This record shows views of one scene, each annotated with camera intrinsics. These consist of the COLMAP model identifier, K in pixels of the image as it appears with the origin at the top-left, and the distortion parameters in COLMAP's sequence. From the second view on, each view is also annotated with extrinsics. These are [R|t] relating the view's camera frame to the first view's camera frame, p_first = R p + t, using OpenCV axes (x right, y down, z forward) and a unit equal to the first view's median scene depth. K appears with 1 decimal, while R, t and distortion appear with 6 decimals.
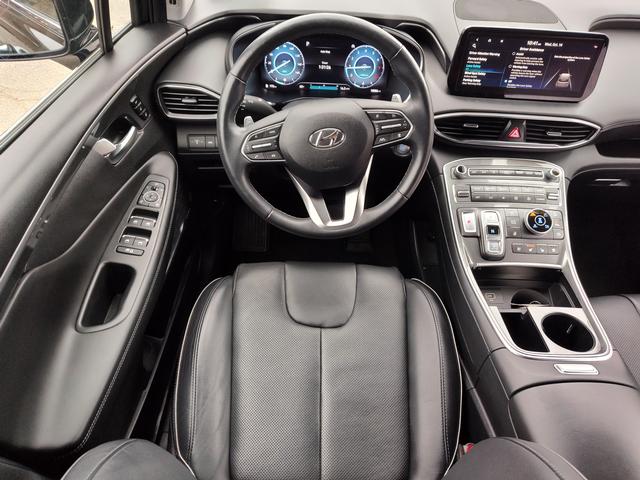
lens RADIAL K [[442.7, 0, 320.9], [0, 442.7, 244.2], [0, 0, 1]] dist [0.038492, -0.044103]
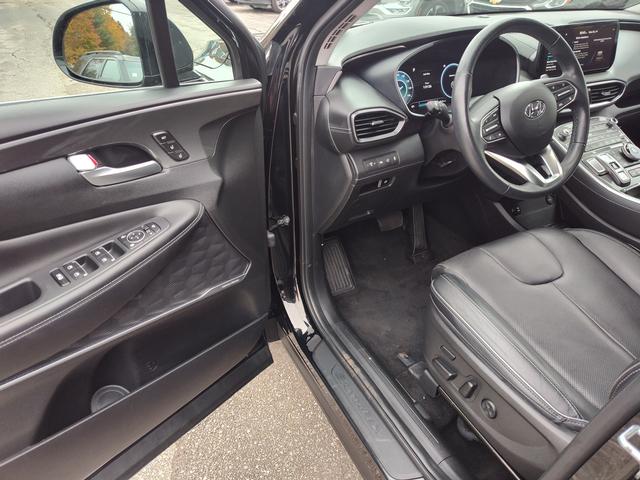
lens RADIAL K [[442.7, 0, 319.4], [0, 442.7, 239.9], [0, 0, 1]] dist [0.038492, -0.044103]
pose [[0.889266, -0.290355, 0.353411, -0.860383], [0.356773, 0.923833, -0.138725, 0.040946], [-0.286213, 0.249451, 0.925125, 0.105403]]
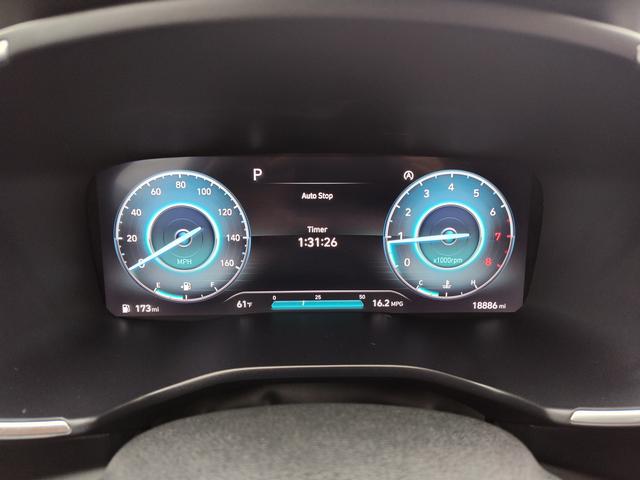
lens RADIAL K [[442.7, 0, 319.5], [0, 442.7, 239.8], [0, 0, 1]] dist [0.038492, -0.044103]
pose [[0.998967, -0.044394, 0.009691, 0.007632], [0.045148, 0.945594, -0.322201, -0.334933], [0.005140, 0.322305, 0.946622, 0.791104]]
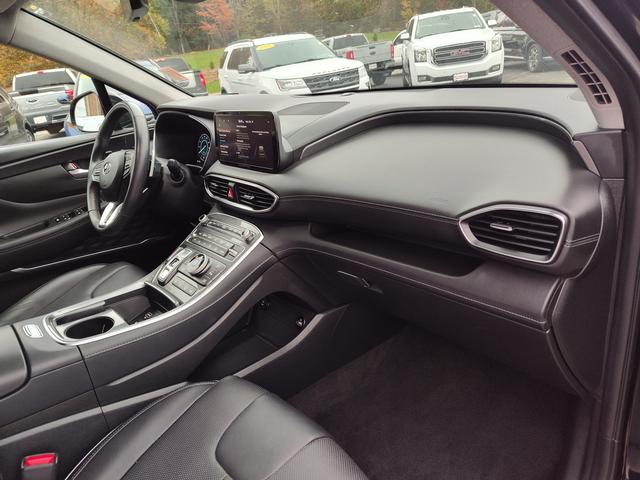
lens RADIAL K [[442.7, 0, 320.3], [0, 442.7, 238.2], [0, 0, 1]] dist [0.038492, -0.044103]
pose [[0.653649, 0.158858, -0.739937, 1.445425], [-0.406578, 0.898354, -0.166296, -0.049304], [0.638308, 0.409541, 0.651796, 0.447753]]
